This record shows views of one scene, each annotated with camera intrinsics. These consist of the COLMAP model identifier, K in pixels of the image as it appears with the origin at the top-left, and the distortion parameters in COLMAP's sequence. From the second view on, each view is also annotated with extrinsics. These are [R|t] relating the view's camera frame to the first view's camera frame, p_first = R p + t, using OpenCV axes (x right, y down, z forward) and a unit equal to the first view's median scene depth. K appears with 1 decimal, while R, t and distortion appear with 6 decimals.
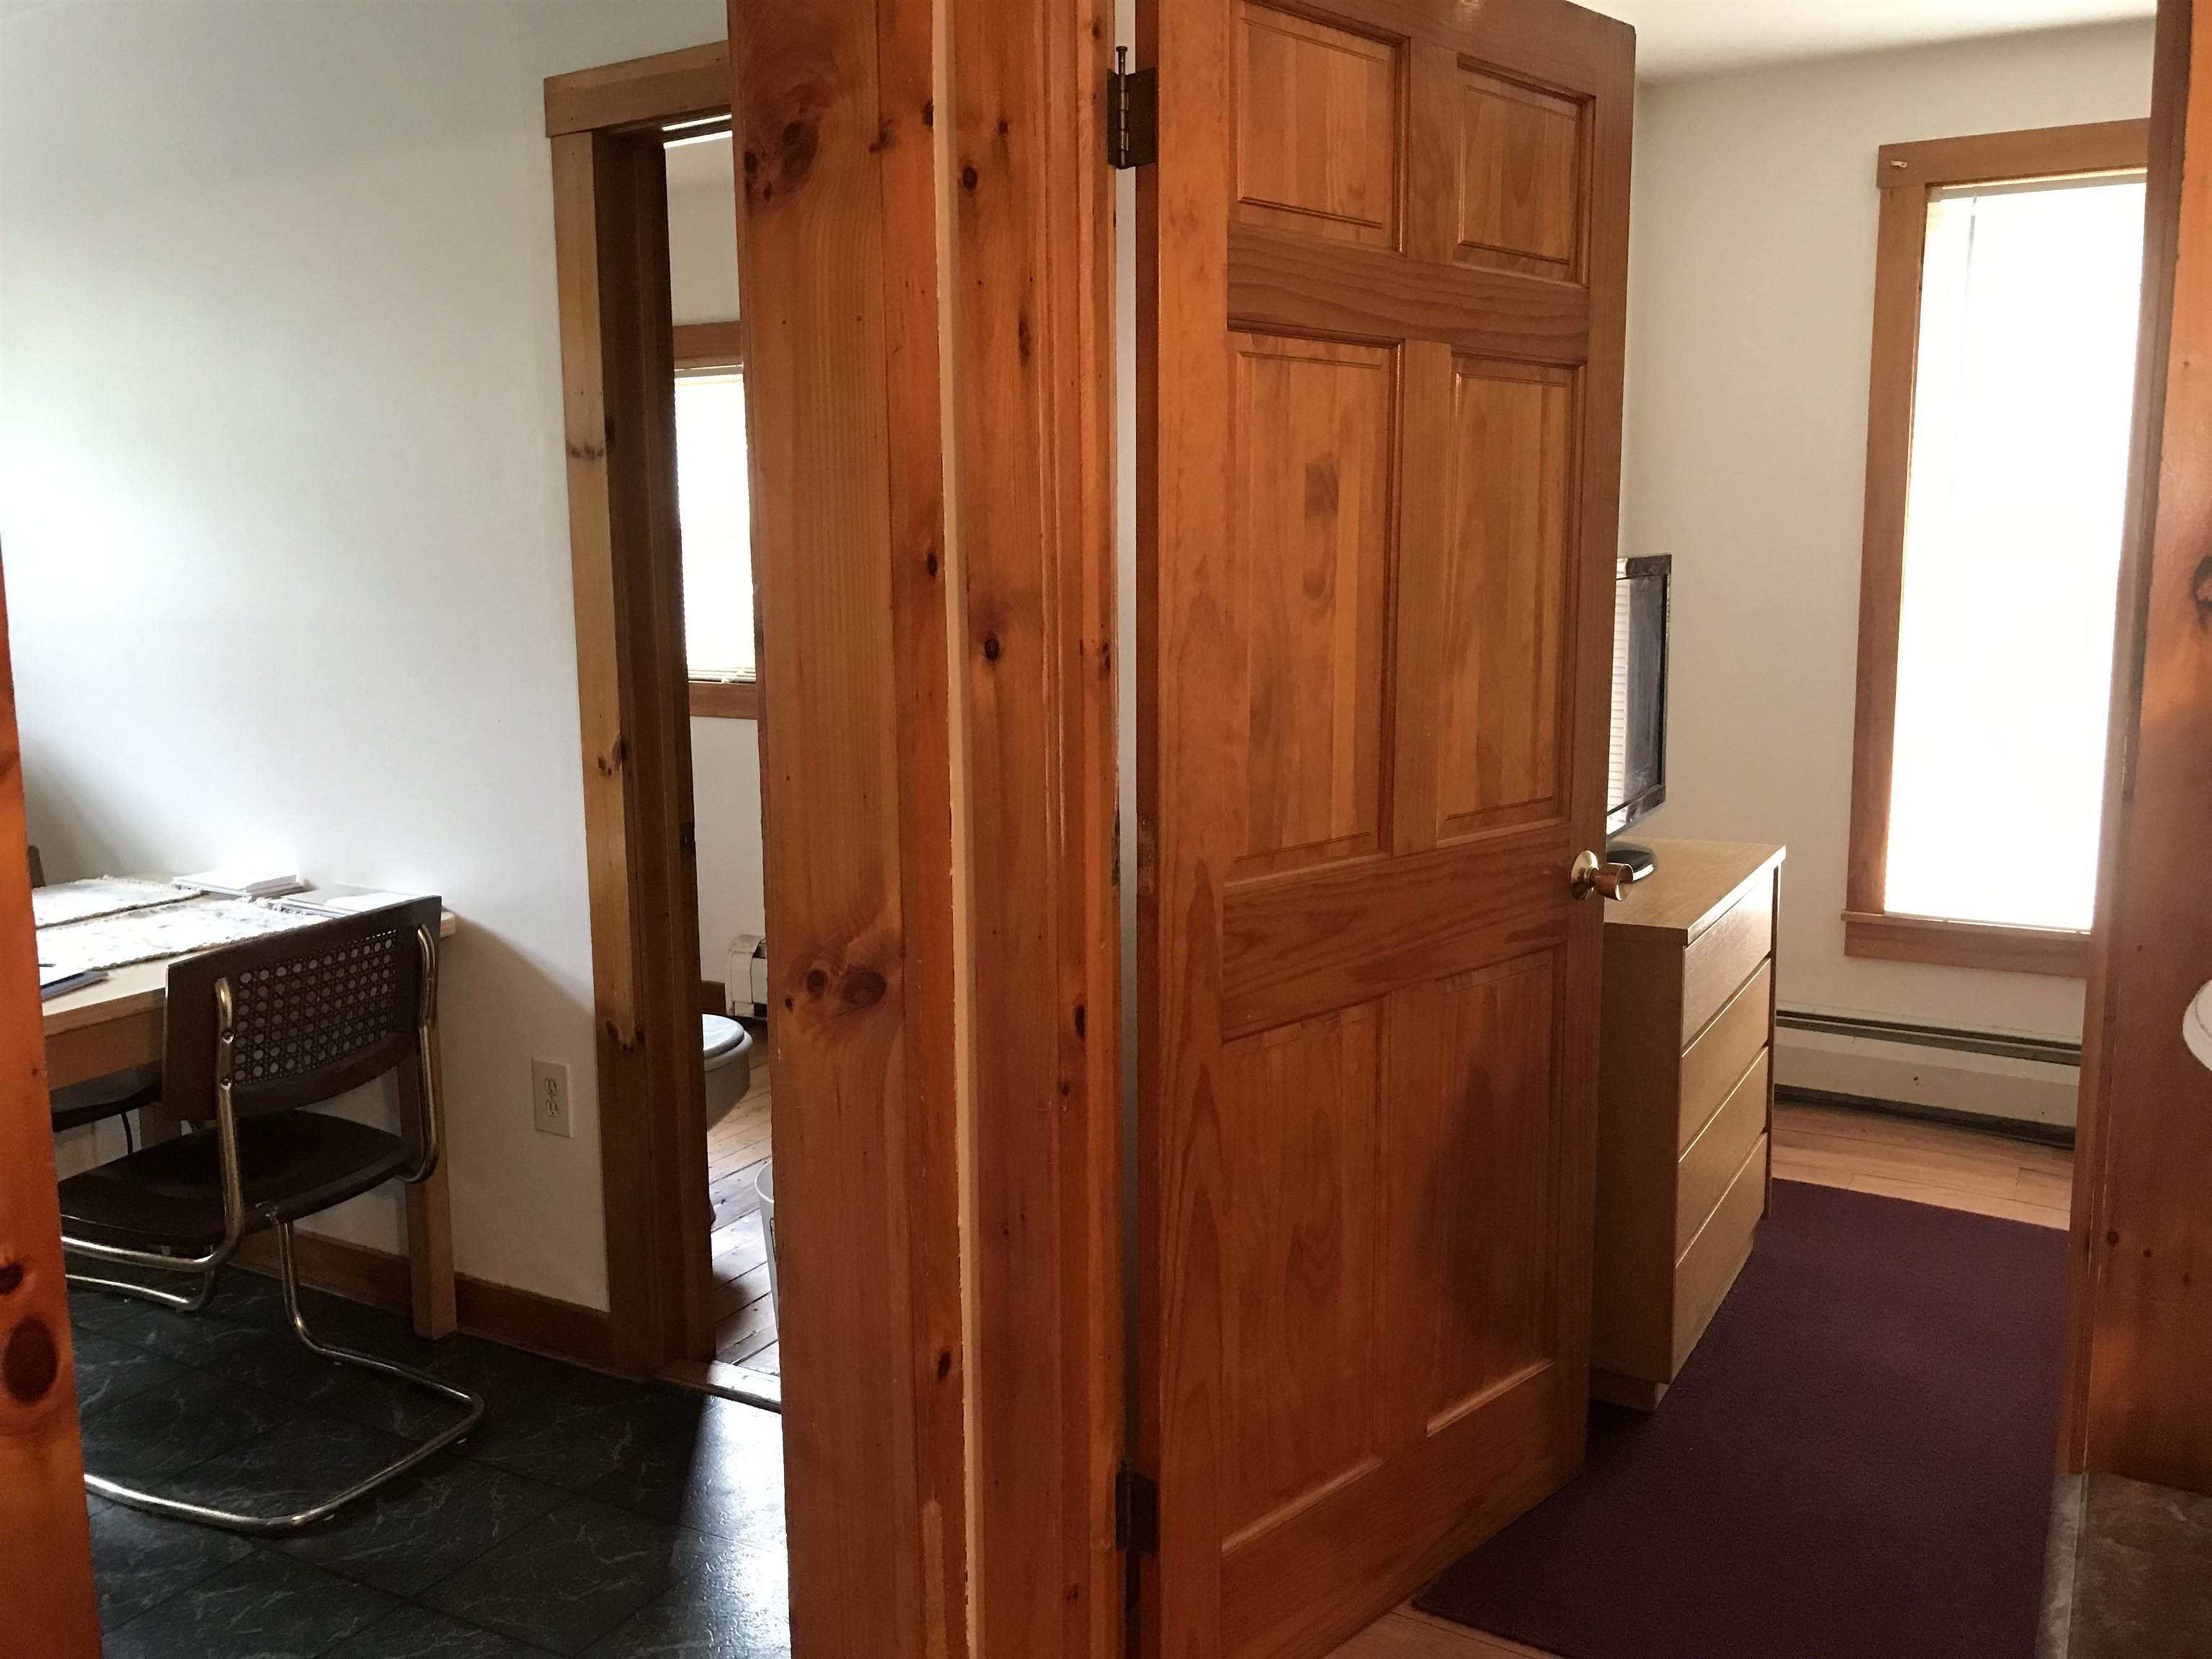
lens RADIAL K [[1829.4, 0, 1106.0], [0, 1829.4, 829.5], [0, 0, 1]] dist [0.092293, 0.000071]
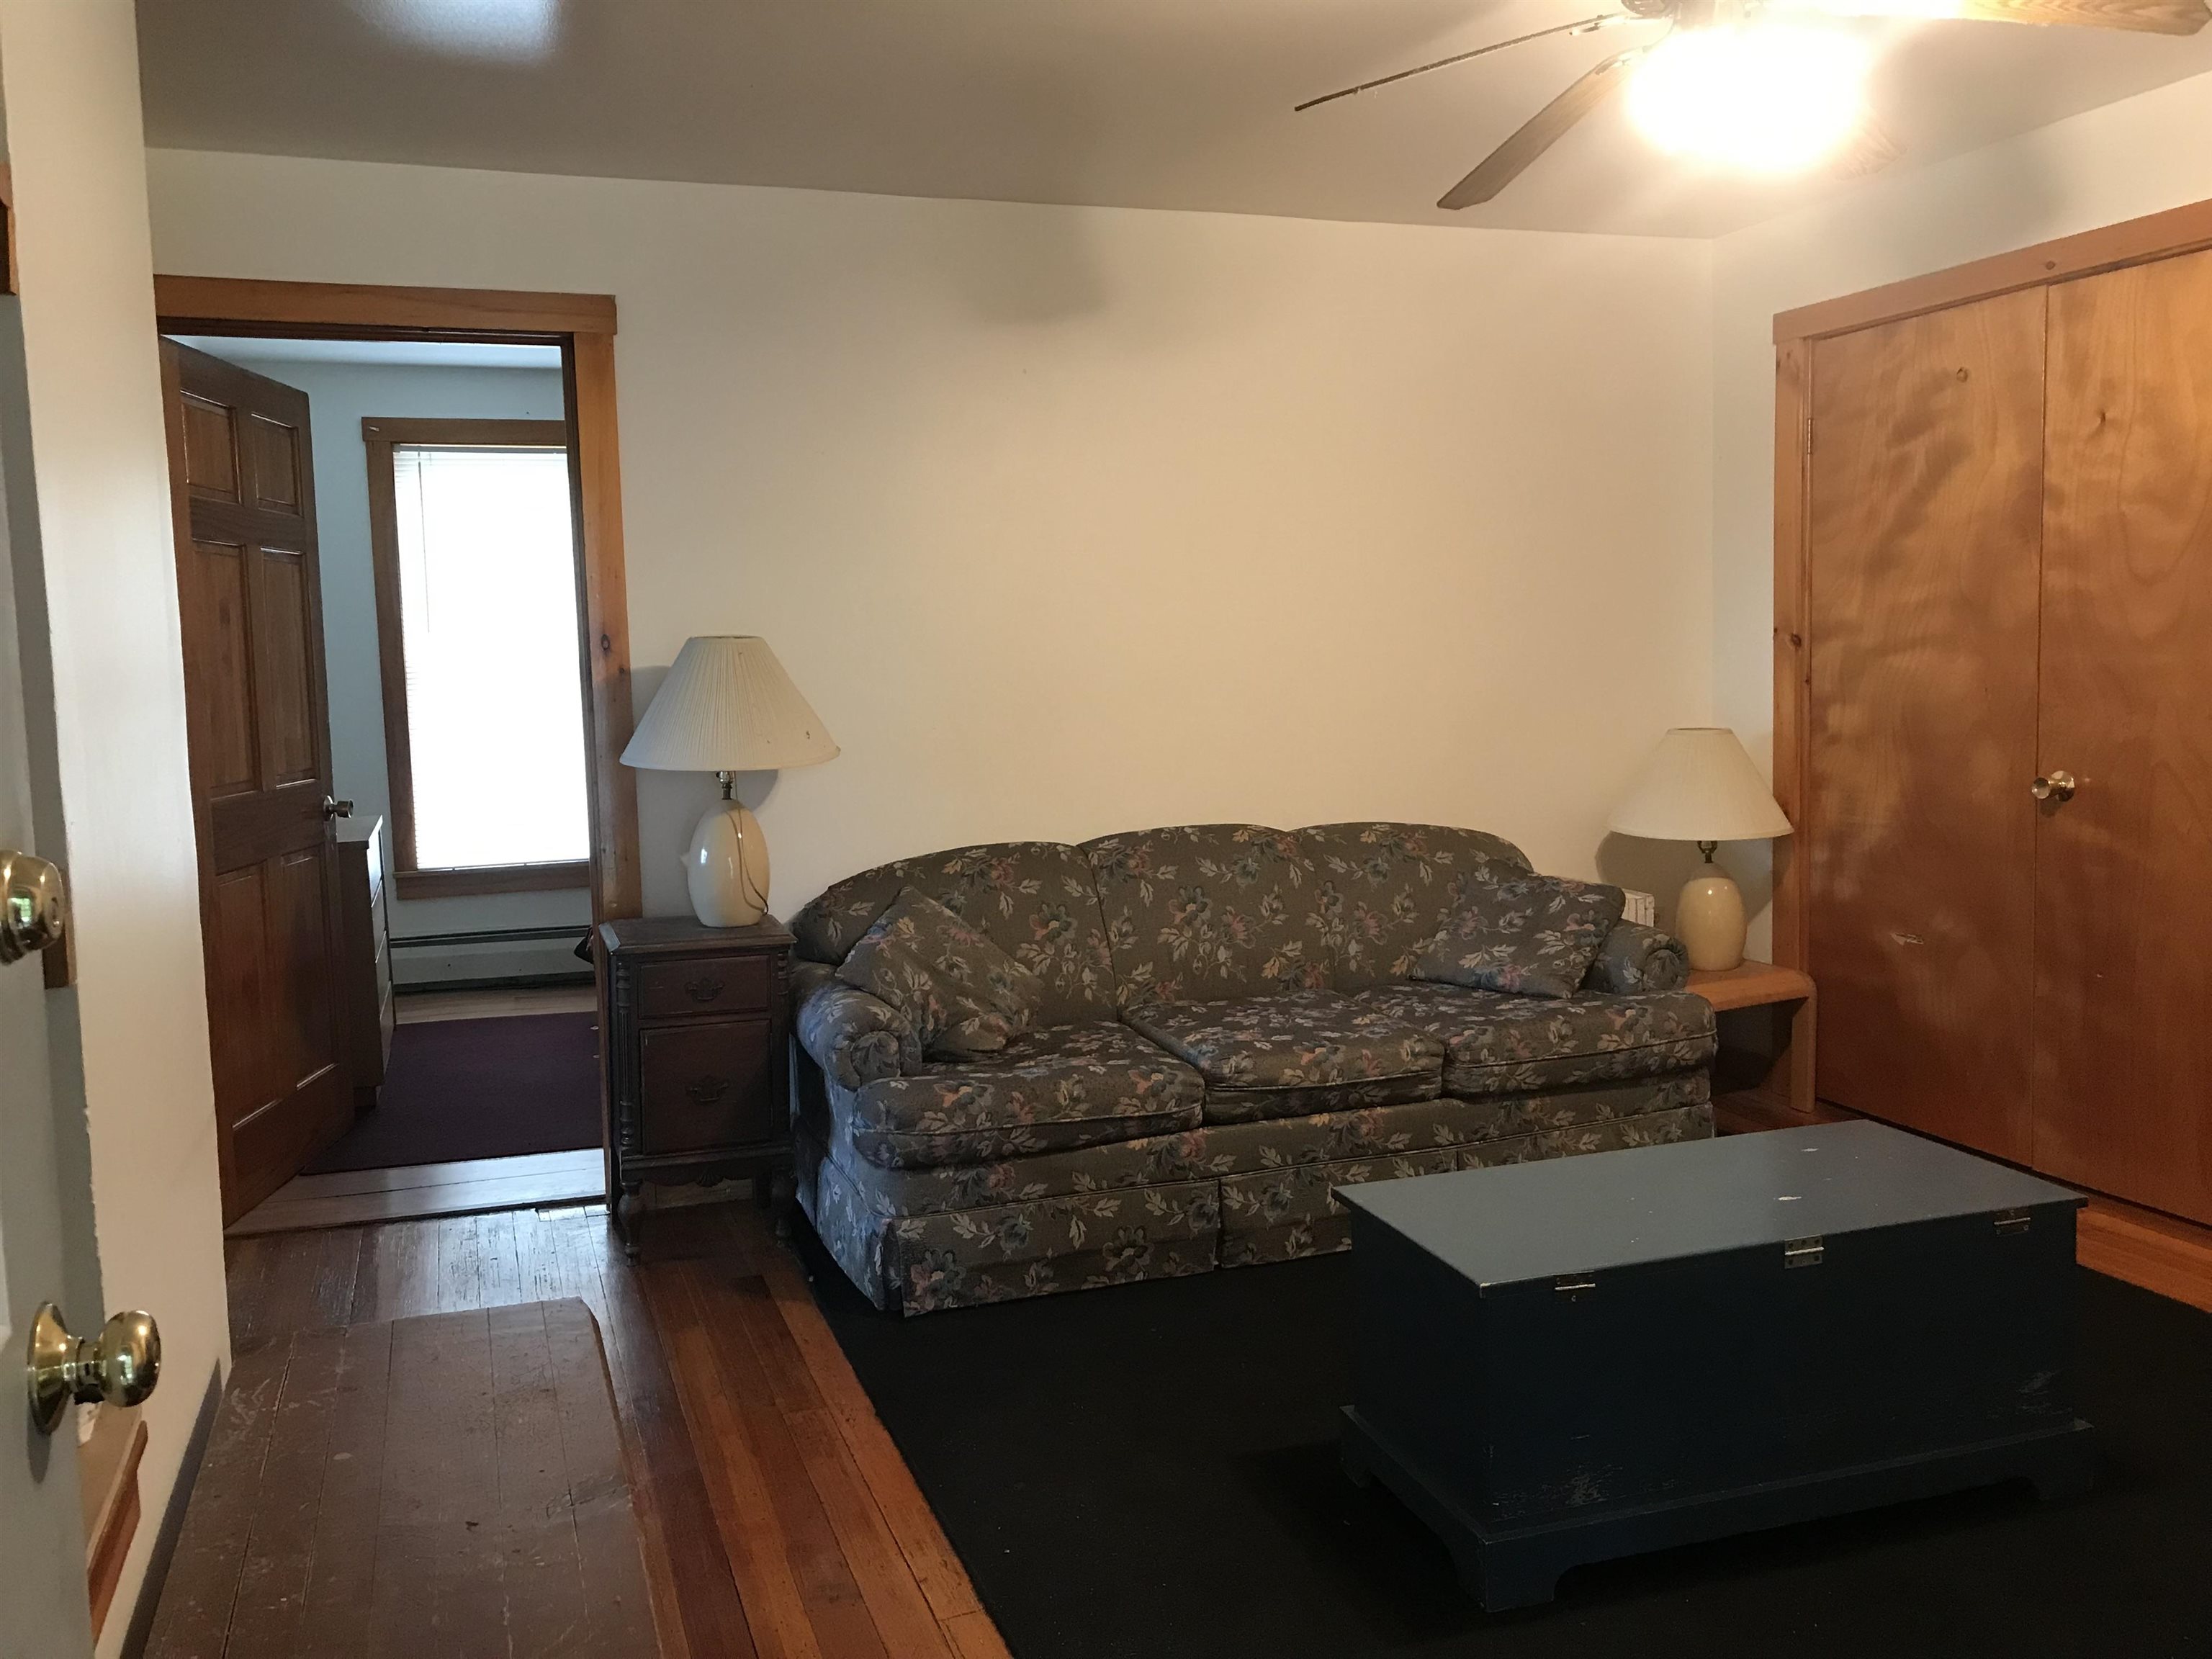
lens RADIAL K [[1856.3, 0, 1106.0], [0, 1856.3, 829.5], [0, 0, 1]] dist [0.004232, 0.002484]
pose [[0.668902, -0.082272, 0.738784, -0.421653], [0.128472, 0.991696, -0.005883, 0.107007], [-0.732165, 0.098849, 0.673917, -0.607378]]
